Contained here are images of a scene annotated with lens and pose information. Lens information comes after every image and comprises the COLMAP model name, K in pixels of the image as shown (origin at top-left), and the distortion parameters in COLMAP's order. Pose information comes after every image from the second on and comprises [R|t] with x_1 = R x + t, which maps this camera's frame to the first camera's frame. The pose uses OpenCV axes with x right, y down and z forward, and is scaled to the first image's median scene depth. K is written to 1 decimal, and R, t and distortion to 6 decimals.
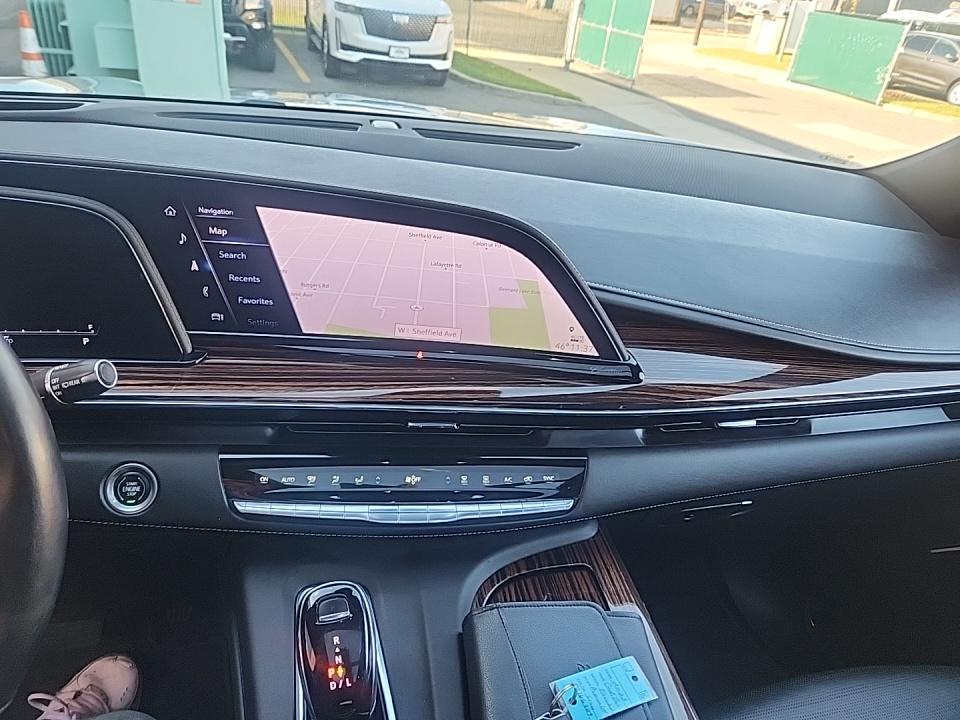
lens RADIAL K [[660.1, 0, 476.3], [0, 660.1, 362.7], [0, 0, 1]] dist [0.030070, -0.006877]
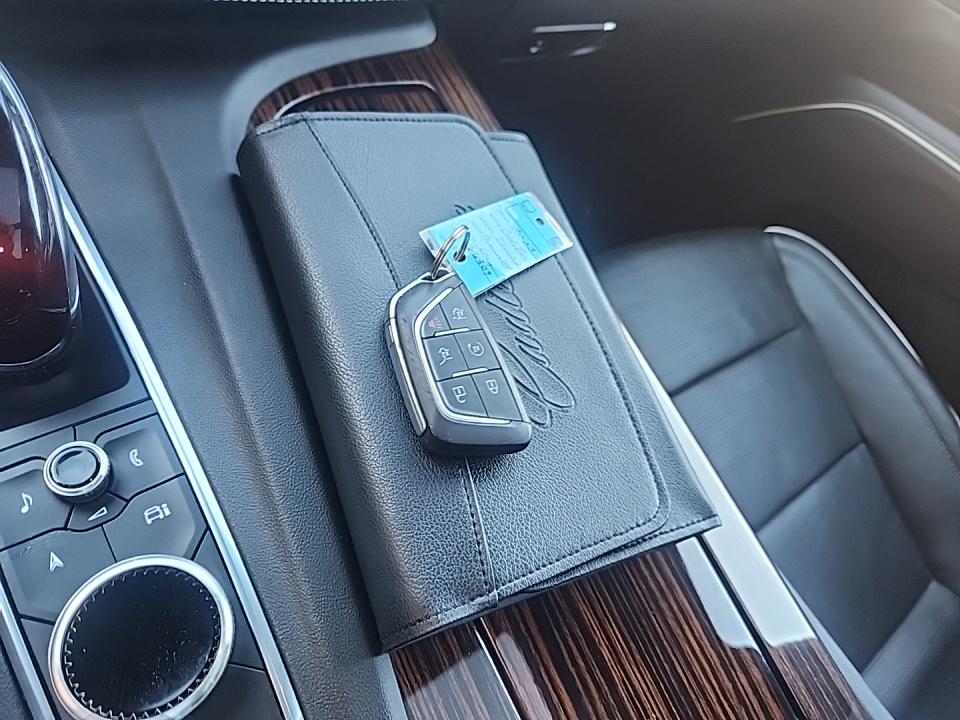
lens RADIAL K [[660.1, 0, 476.3], [0, 660.1, 362.7], [0, 0, 1]] dist [0.030070, -0.006877]
pose [[0.924857, -0.130168, 0.357346, -0.057457], [-0.066376, 0.869937, 0.488675, 0.265243], [-0.374479, -0.475674, 0.795927, 0.420596]]
